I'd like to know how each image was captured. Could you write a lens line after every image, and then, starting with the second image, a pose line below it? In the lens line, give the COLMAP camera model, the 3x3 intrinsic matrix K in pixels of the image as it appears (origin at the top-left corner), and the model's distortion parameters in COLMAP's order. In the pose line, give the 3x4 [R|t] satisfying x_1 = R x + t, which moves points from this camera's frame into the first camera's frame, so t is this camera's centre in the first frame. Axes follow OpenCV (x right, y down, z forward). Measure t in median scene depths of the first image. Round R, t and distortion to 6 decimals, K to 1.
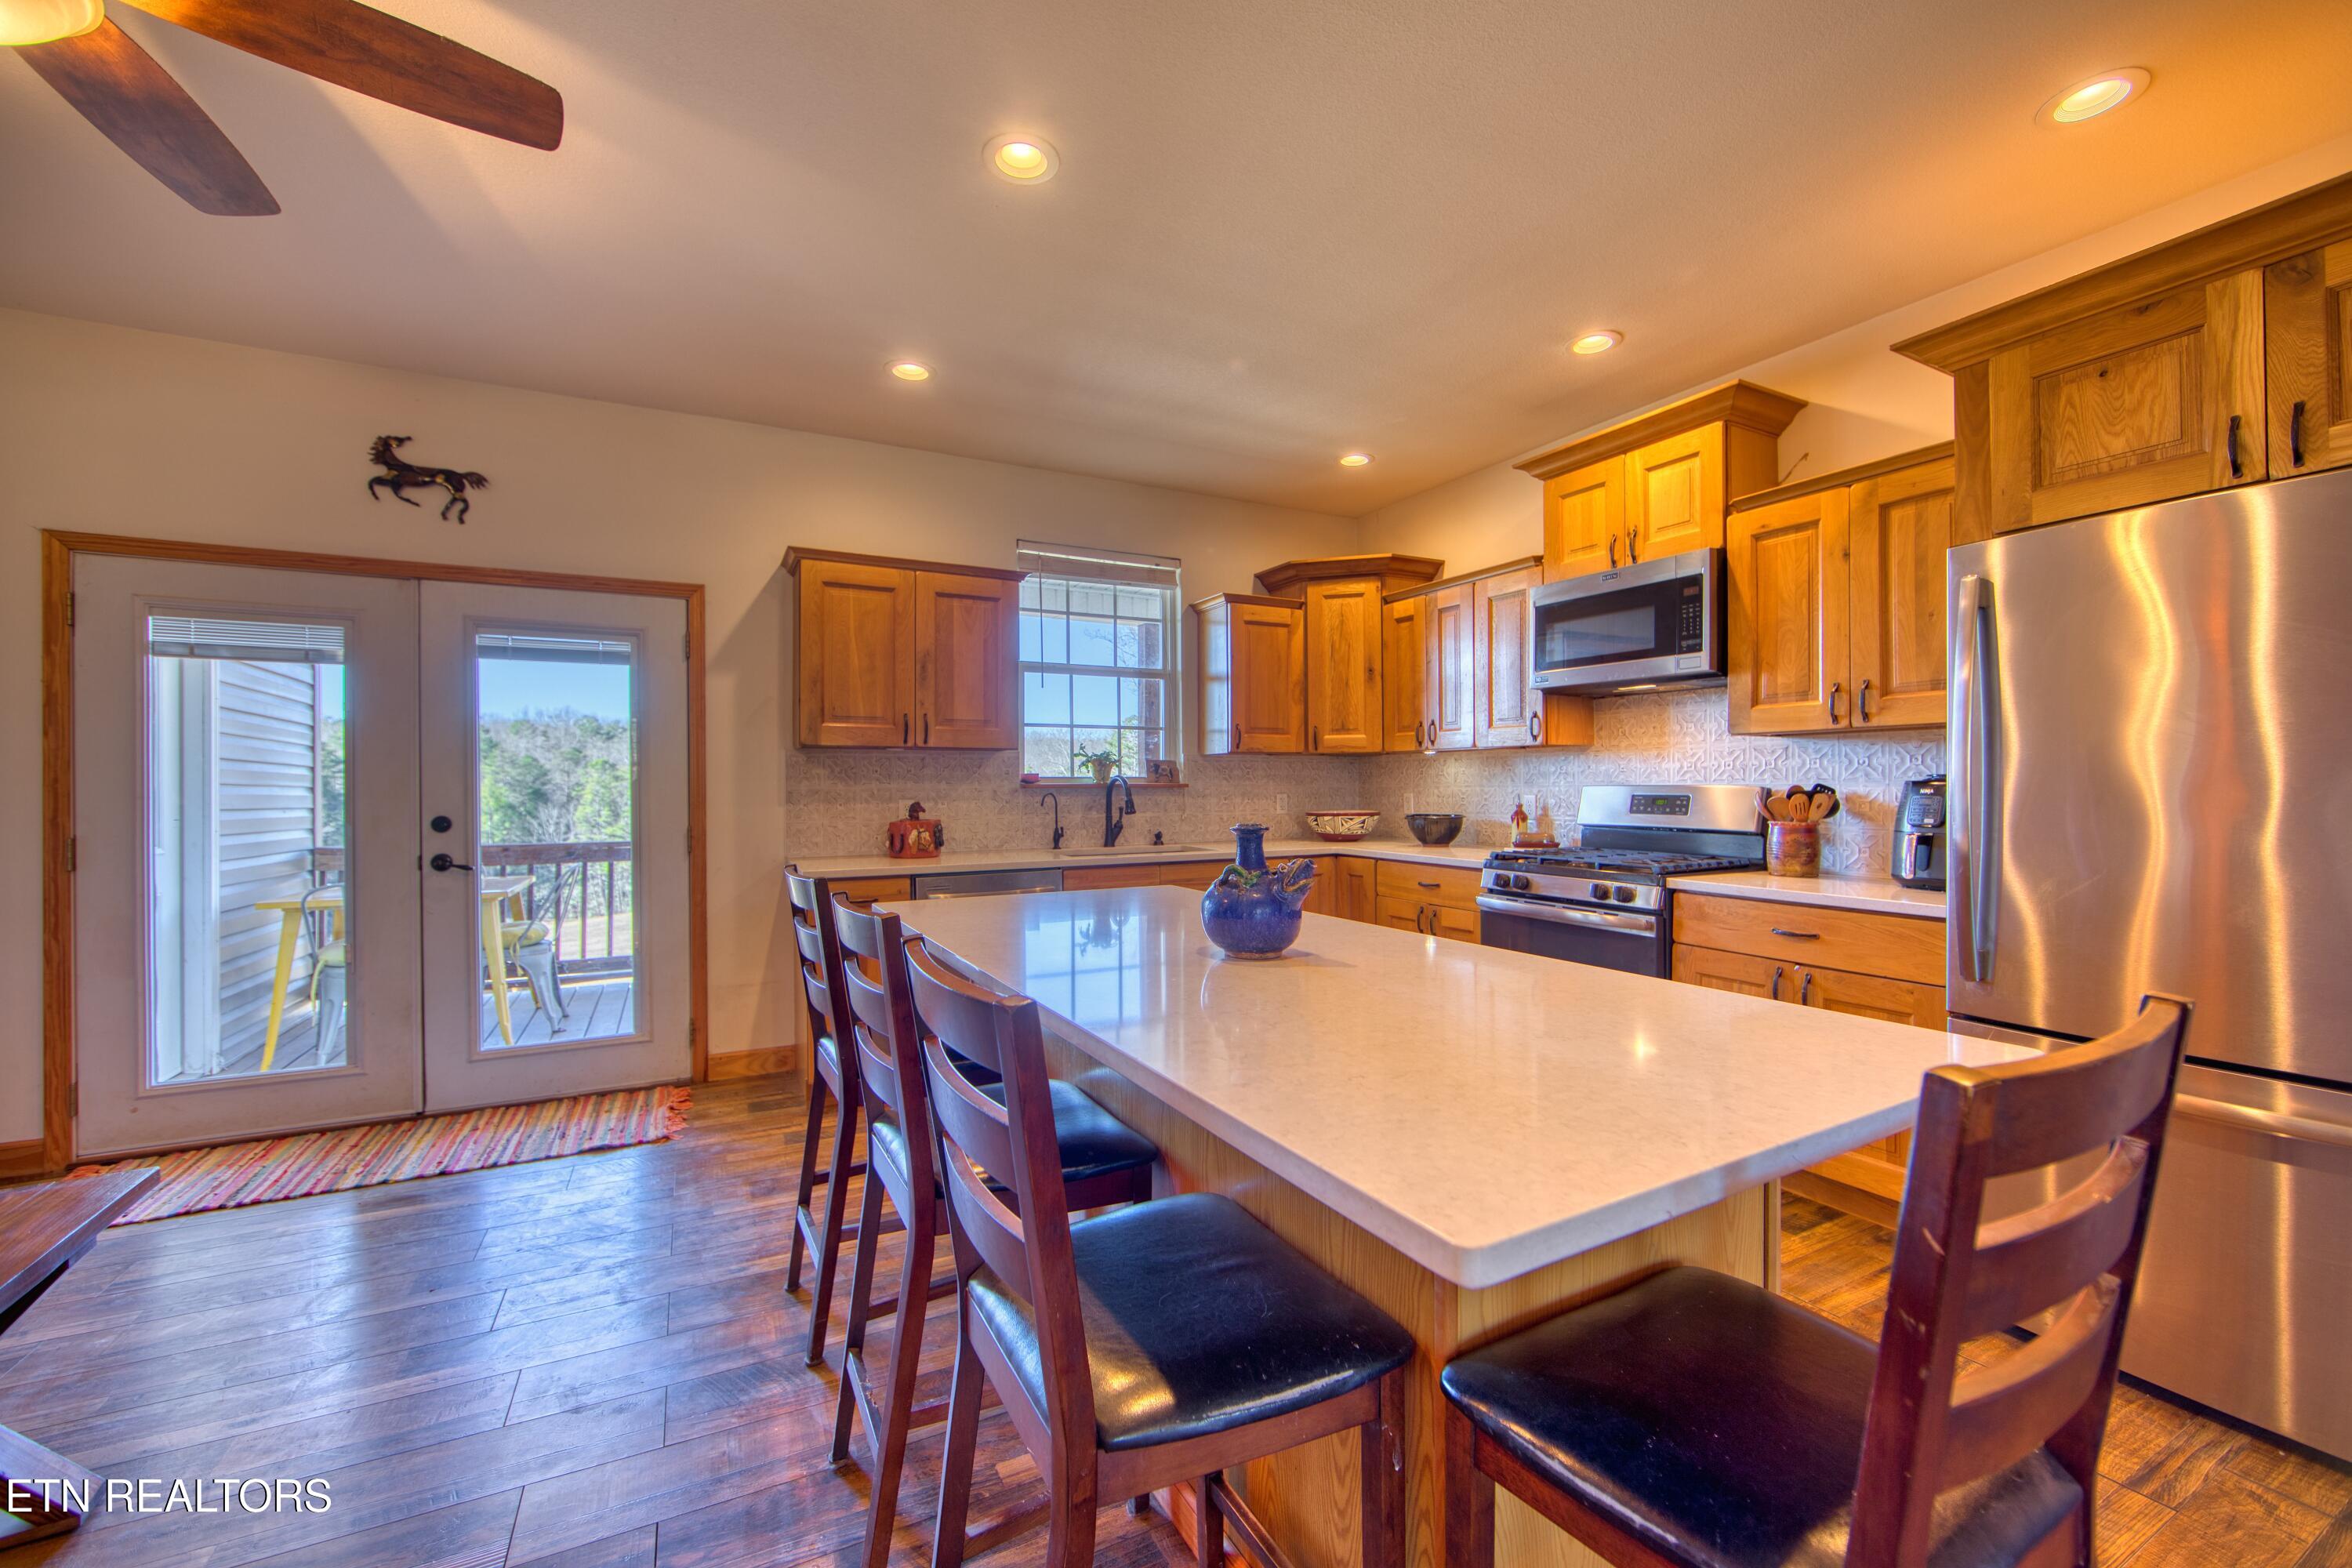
lens RADIAL K [[923.9, 0, 1175.7], [0, 923.9, 791.5], [0, 0, 1]] dist [-0.015043, 0.002817]
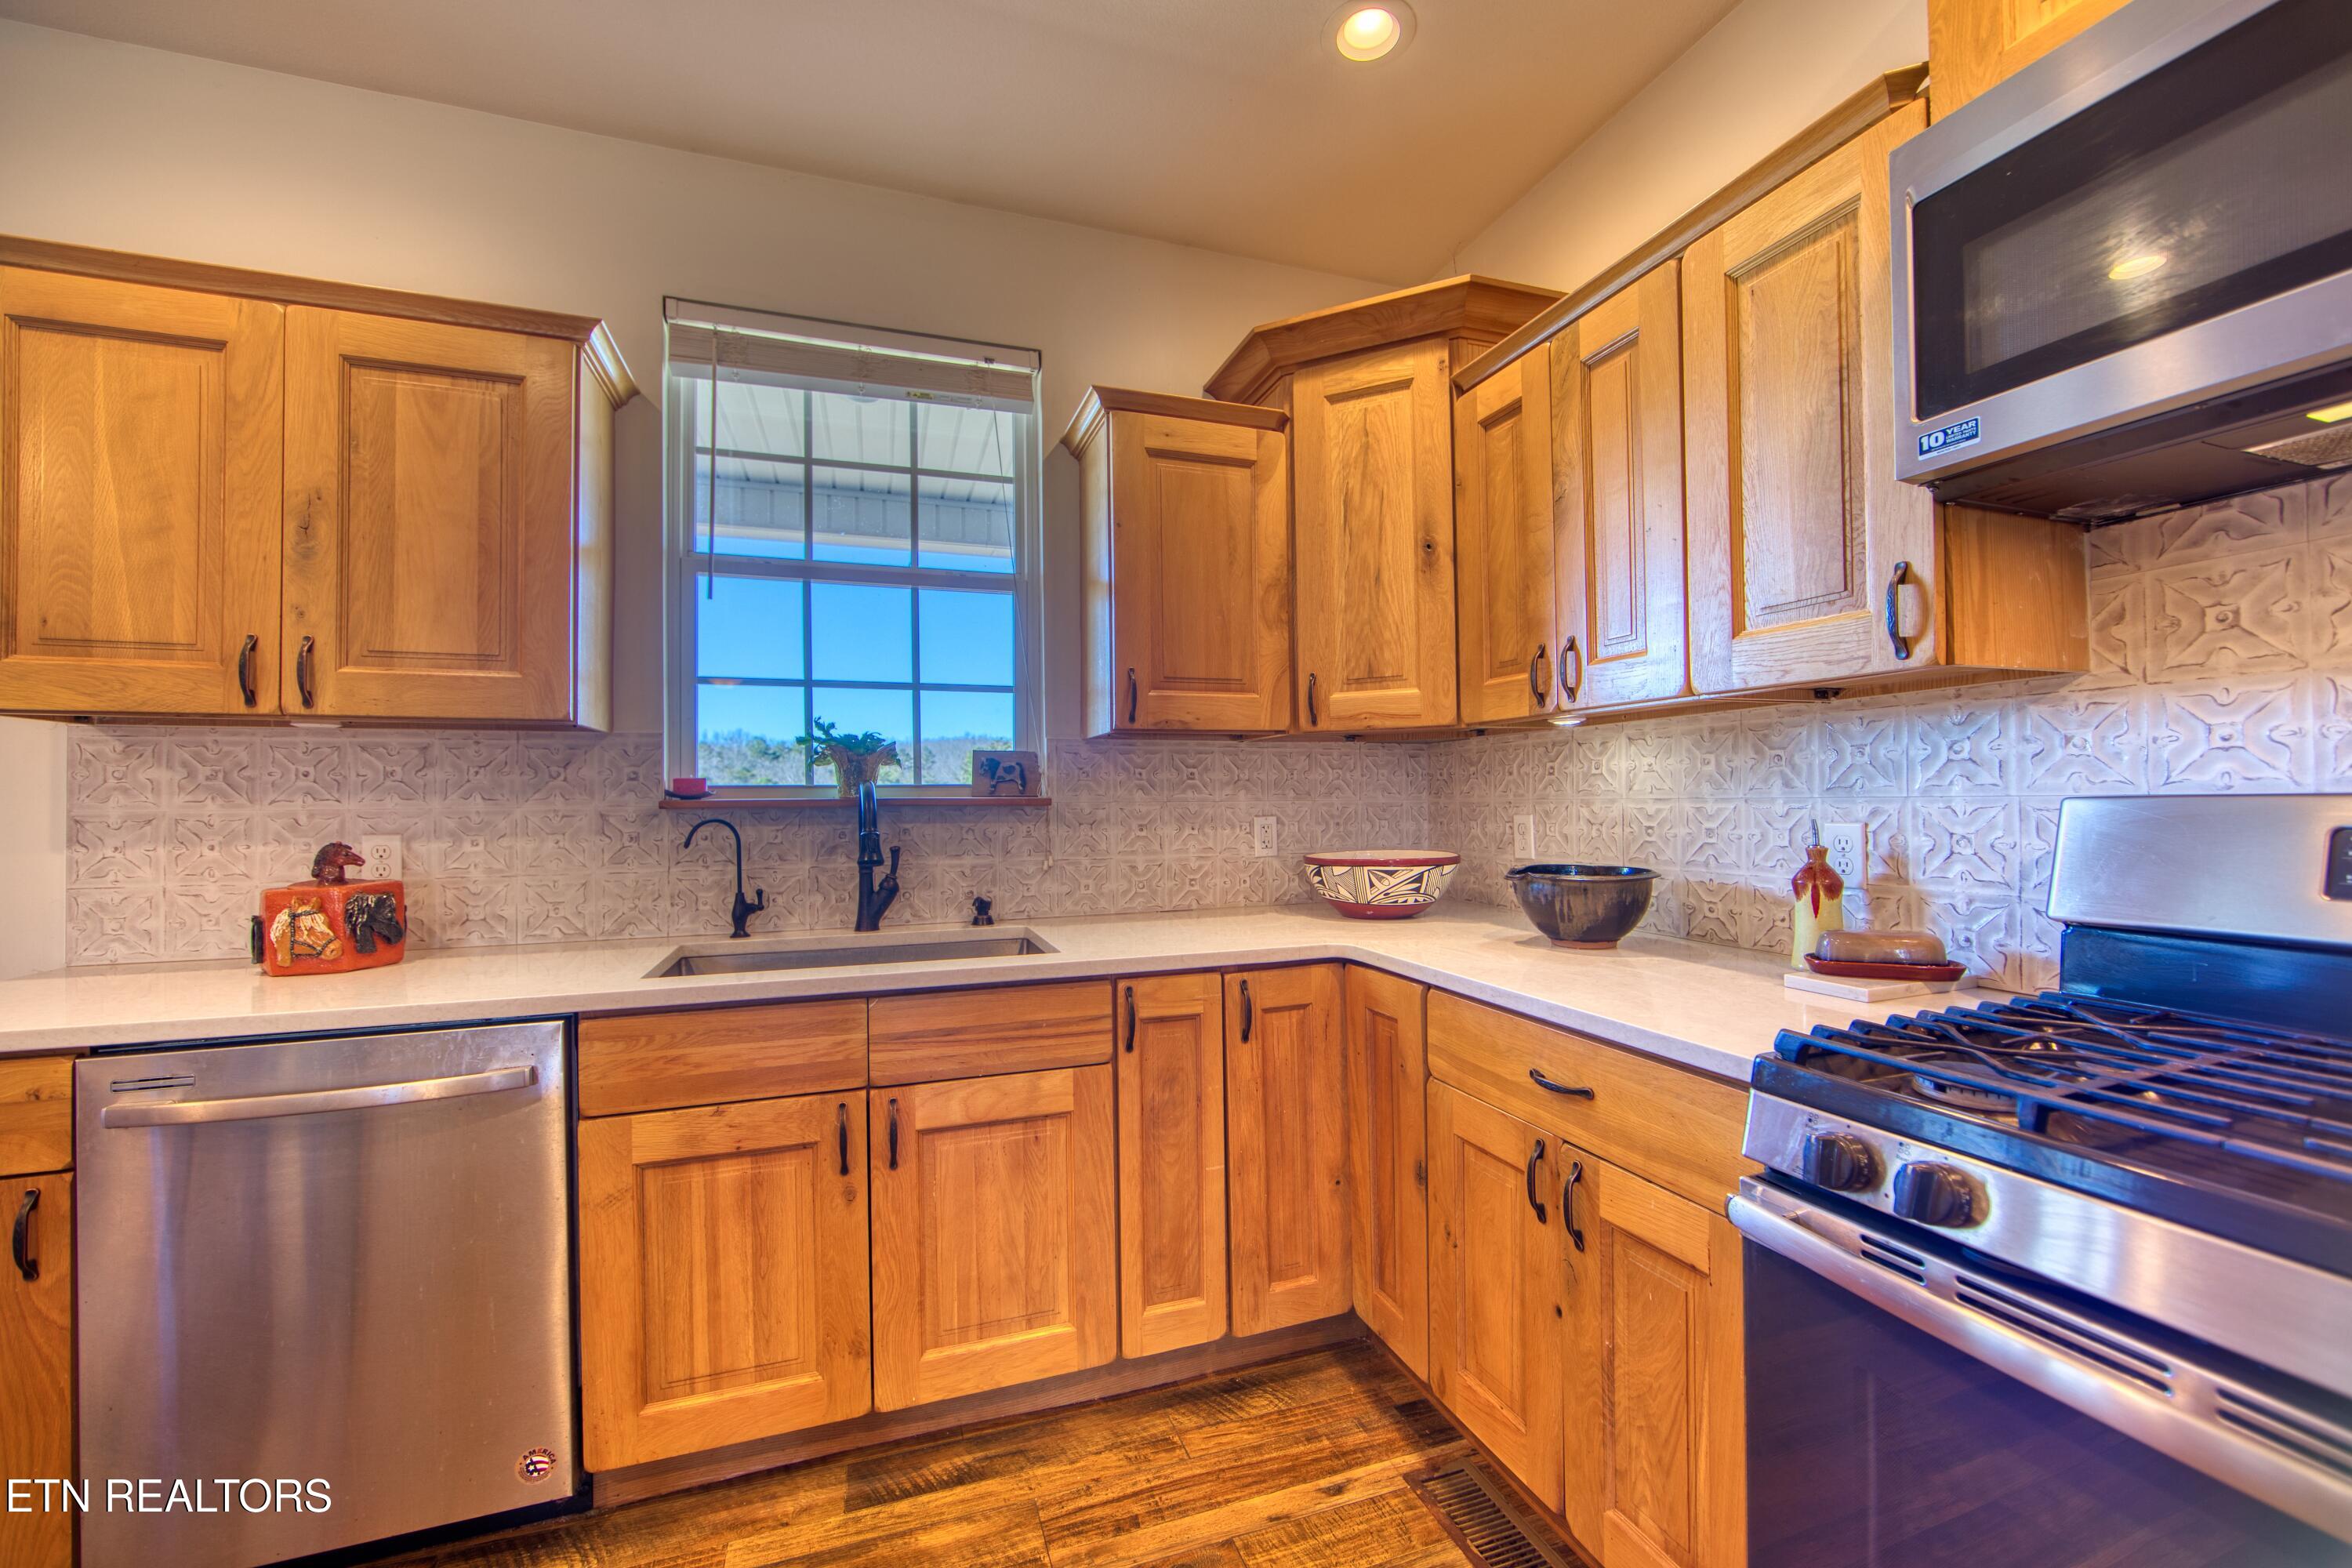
lens RADIAL K [[923.9, 0, 1177.9], [0, 923.9, 788.2], [0, 0, 1]] dist [-0.015043, 0.002817]
pose [[0.988851, -0.006962, -0.148745, 0.182515], [0.004070, 0.999797, -0.019741, -0.004333], [0.148852, 0.018916, 0.988679, 0.628112]]
